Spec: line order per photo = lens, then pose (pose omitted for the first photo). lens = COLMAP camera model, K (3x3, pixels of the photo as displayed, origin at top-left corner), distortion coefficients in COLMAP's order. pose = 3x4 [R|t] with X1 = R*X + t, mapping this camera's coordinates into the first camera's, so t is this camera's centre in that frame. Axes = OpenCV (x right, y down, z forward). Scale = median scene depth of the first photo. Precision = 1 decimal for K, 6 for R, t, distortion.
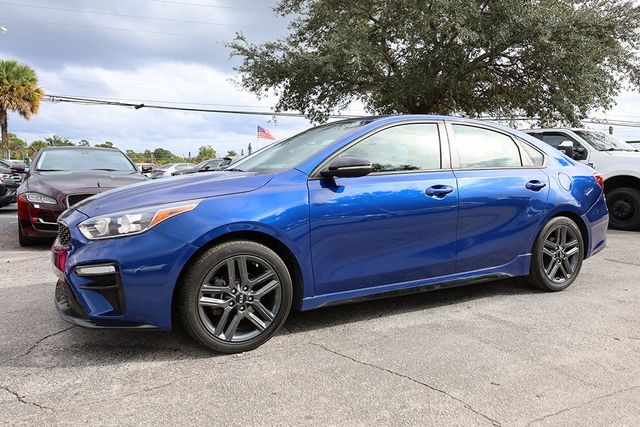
lens RADIAL K [[489.2, 0, 321.6], [0, 489.2, 213.4], [0, 0, 1]] dist [0.003215, -0.001412]
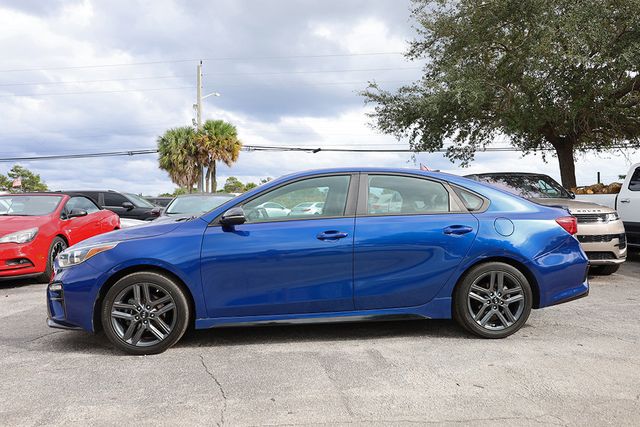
lens RADIAL K [[490.4, 0, 320.0], [0, 490.4, 213.5], [0, 0, 1]] dist [0.004675, 0.005979]
pose [[0.918184, -0.006612, -0.396098, 0.678034], [-0.021484, 0.997558, -0.066455, -0.020990], [0.395570, 0.069528, 0.915800, -0.061895]]
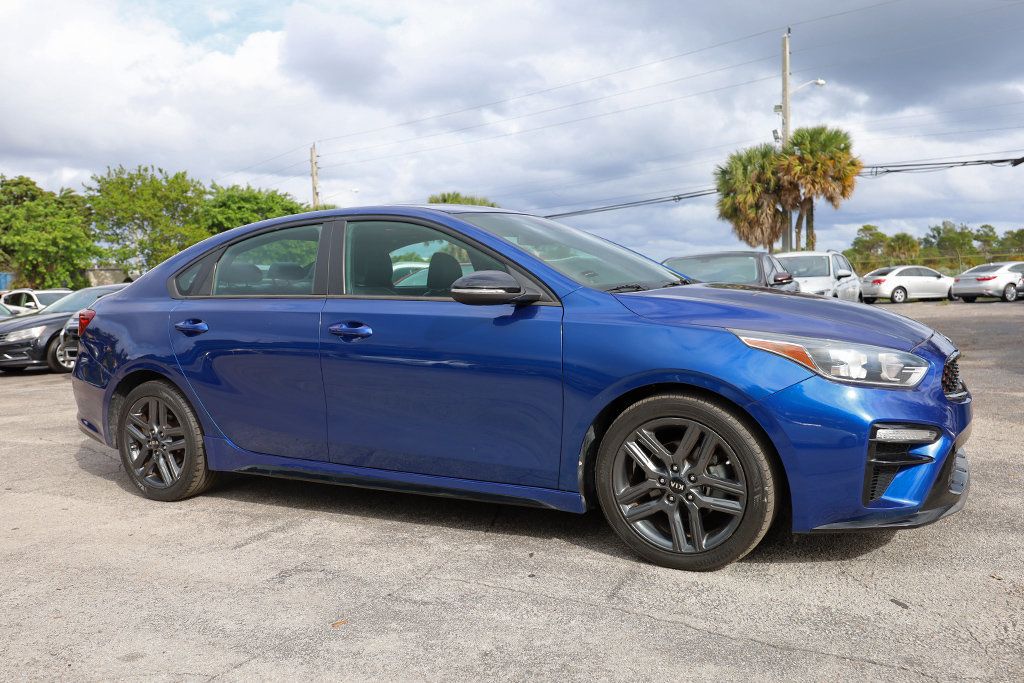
lens RADIAL K [[796.9, 0, 507.2], [0, 796.9, 342.1], [0, 0, 1]] dist [0.011080, -0.010651]
pose [[0.520154, 0.031072, -0.853507, 1.022327], [-0.036594, 0.999231, 0.014076, -0.006934], [0.853288, 0.023912, 0.520891, 0.211696]]
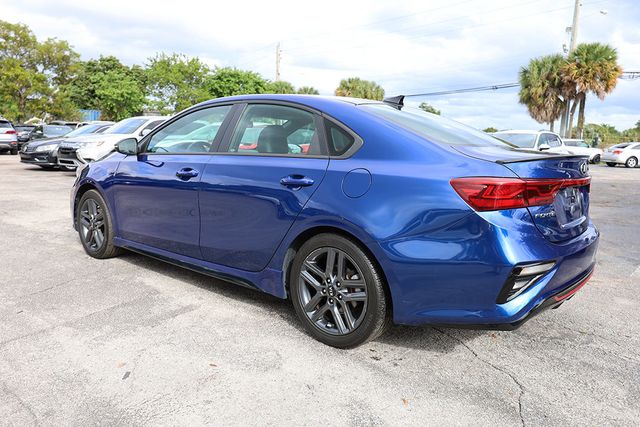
lens RADIAL K [[483.0, 0, 320.3], [0, 483.0, 202.8], [0, 0, 1]] dist [0.026946, -0.005810]
pose [[0.354424, 0.132969, -0.925582, 1.310371], [-0.112568, 0.988707, 0.098932, -0.118163], [0.928284, 0.069127, 0.365390, 0.902605]]
